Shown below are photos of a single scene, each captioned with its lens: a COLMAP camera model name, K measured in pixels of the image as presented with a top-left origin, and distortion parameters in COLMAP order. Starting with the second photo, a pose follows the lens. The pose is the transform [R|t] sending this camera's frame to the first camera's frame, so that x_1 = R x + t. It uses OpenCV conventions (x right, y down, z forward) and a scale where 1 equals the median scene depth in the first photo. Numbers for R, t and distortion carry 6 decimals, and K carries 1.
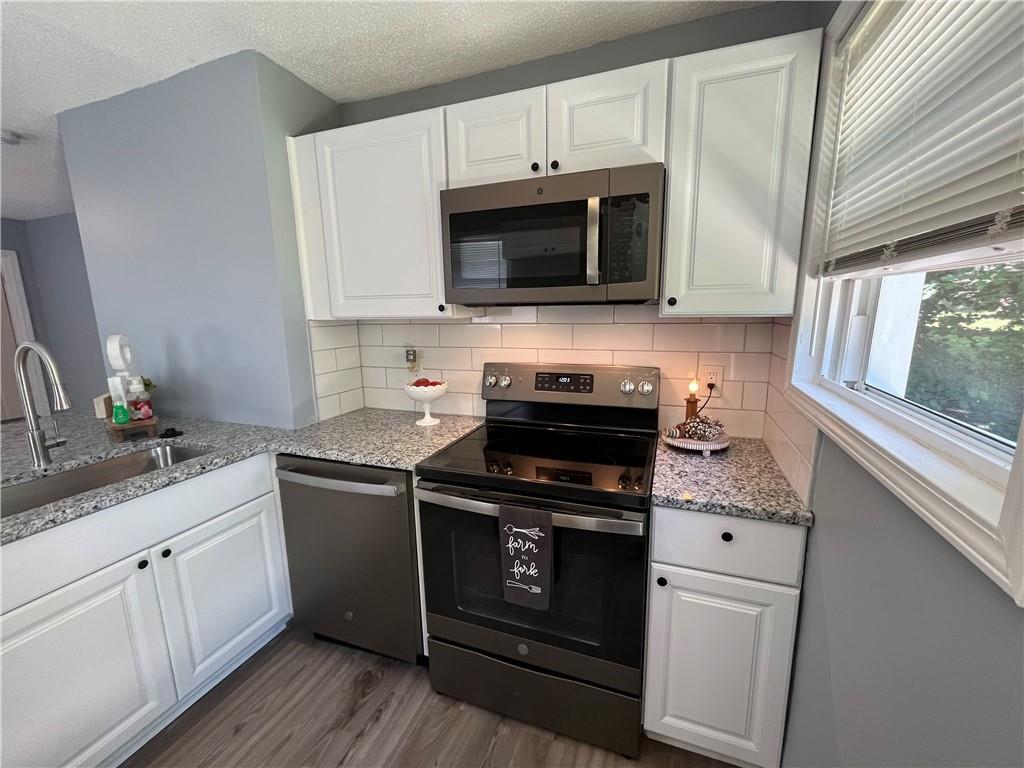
lens RADIAL K [[415.5, 0, 512.2], [0, 415.5, 383.0], [0, 0, 1]] dist [-0.009006, 0.000856]
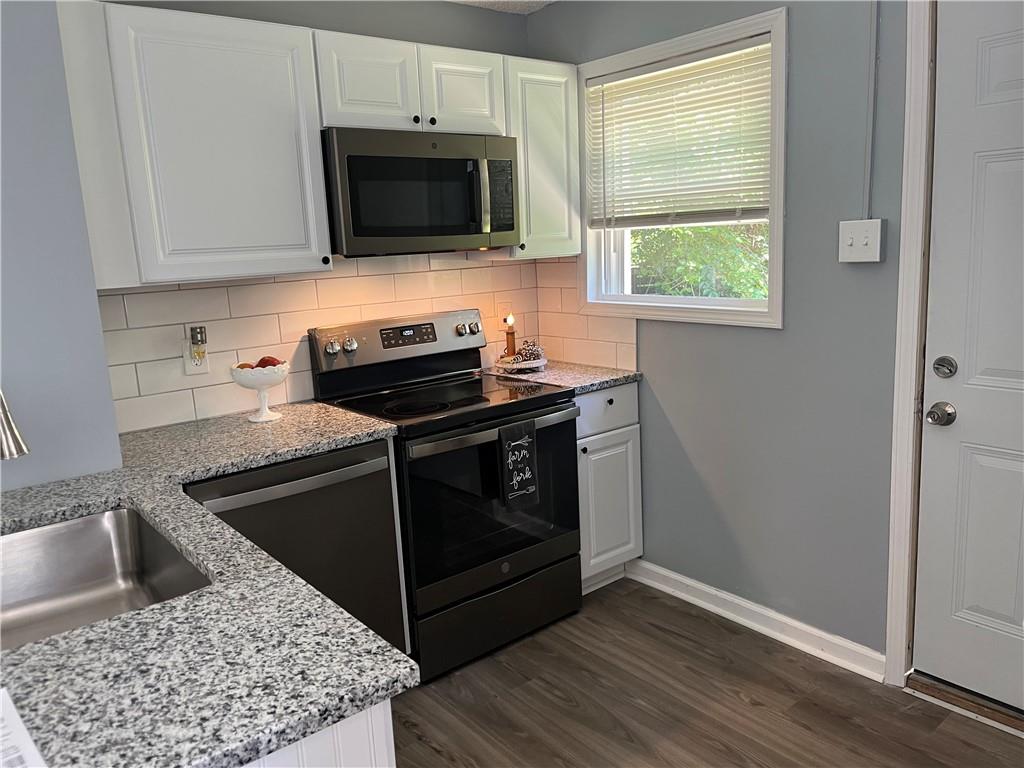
lens RADIAL K [[769.5, 0, 513.3], [0, 769.5, 387.7], [0, 0, 1]] dist [0.023109, -0.037670]
pose [[0.506757, -0.172792, 0.844595, -1.395303], [0.189681, 0.978047, 0.086285, 0.010046], [-0.840963, 0.116478, 0.528407, -0.123644]]
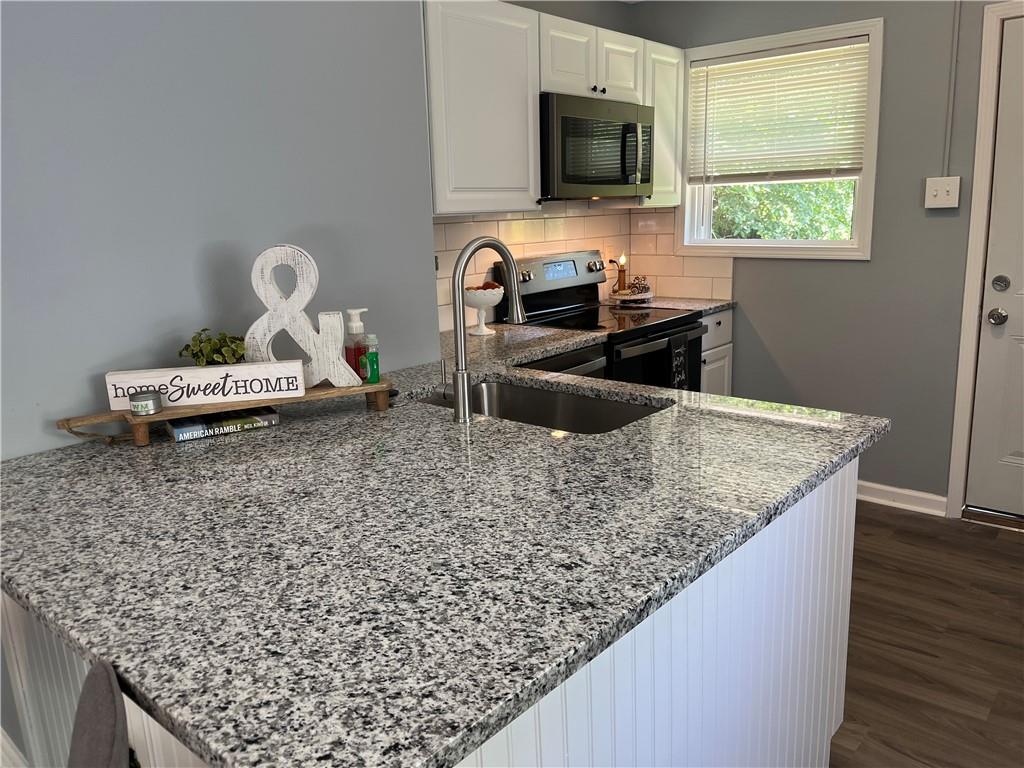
lens RADIAL K [[769.5, 0, 516.4], [0, 769.5, 383.3], [0, 0, 1]] dist [0.023109, -0.037670]
pose [[0.346917, -0.204017, 0.915438, -2.124228], [0.189362, 0.971190, 0.144681, -0.029816], [-0.918581, 0.123157, 0.375555, 0.398776]]
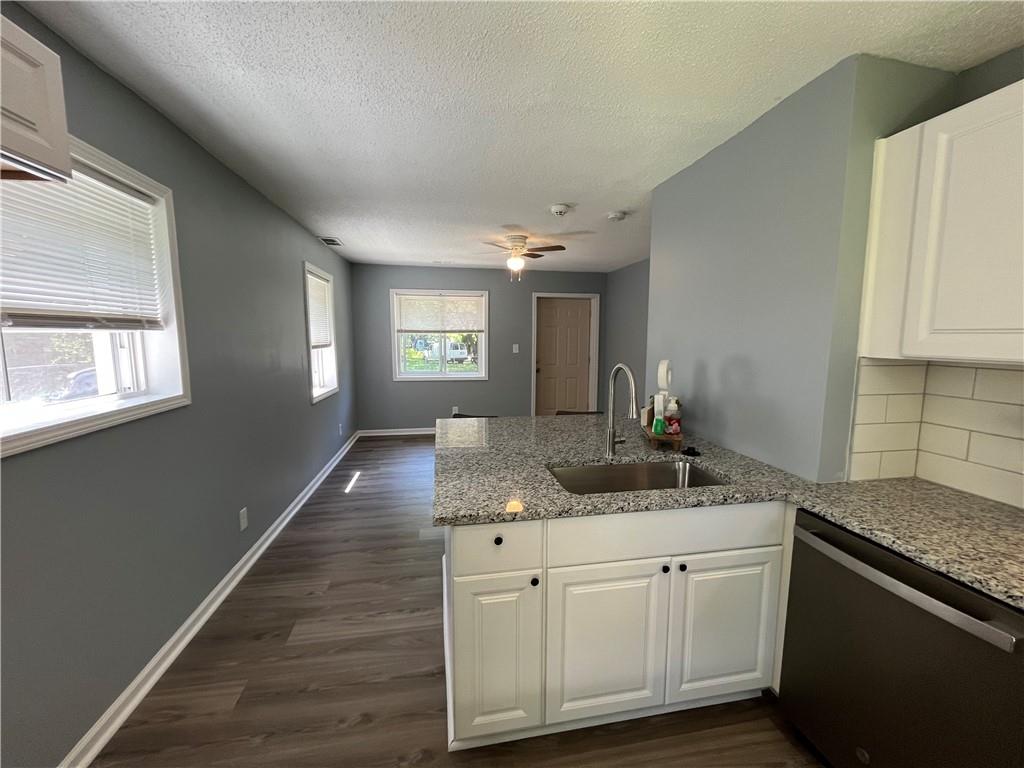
lens RADIAL K [[415.5, 0, 514.0], [0, 415.5, 380.9], [0, 0, 1]] dist [-0.009006, 0.000856]
pose [[0.515999, 0.110020, -0.849495, -0.173566], [-0.159661, 0.986691, 0.030807, -0.025891], [0.841578, 0.119735, 0.526697, 0.001783]]
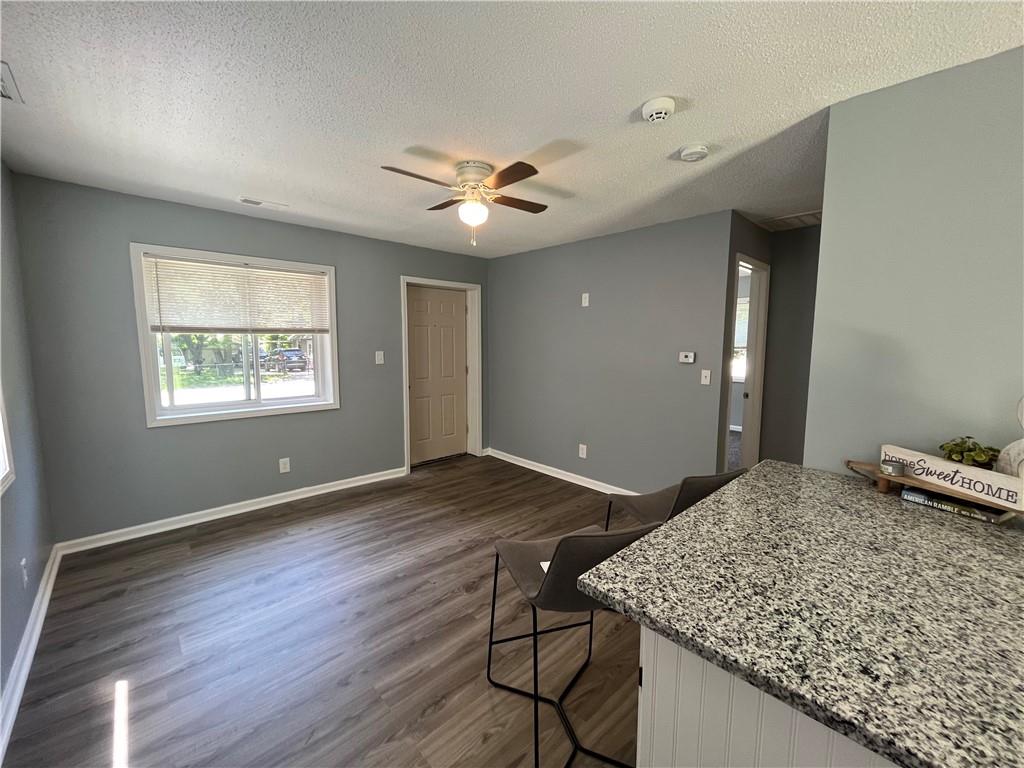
lens RADIAL K [[415.5, 0, 517.6], [0, 415.5, 383.7], [0, 0, 1]] dist [-0.009006, 0.000856]
pose [[0.901477, 0.067942, -0.427462, -1.678623], [-0.095743, 0.994440, -0.043853, -0.011274], [0.422106, 0.080459, 0.902969, 0.060260]]
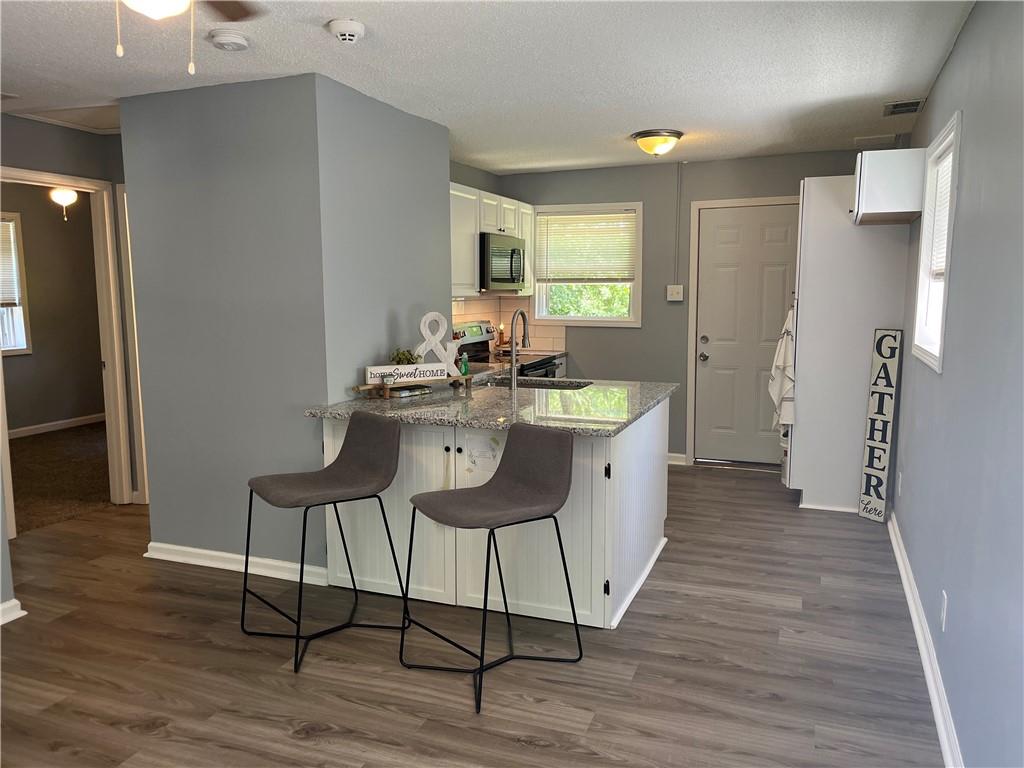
lens RADIAL K [[769.5, 0, 514.7], [0, 769.5, 385.1], [0, 0, 1]] dist [0.023109, -0.037670]
pose [[0.009013, -0.112553, 0.993605, -3.759415], [0.174304, 0.978610, 0.109273, -0.124825], [-0.984651, 0.172205, 0.028439, 0.851110]]
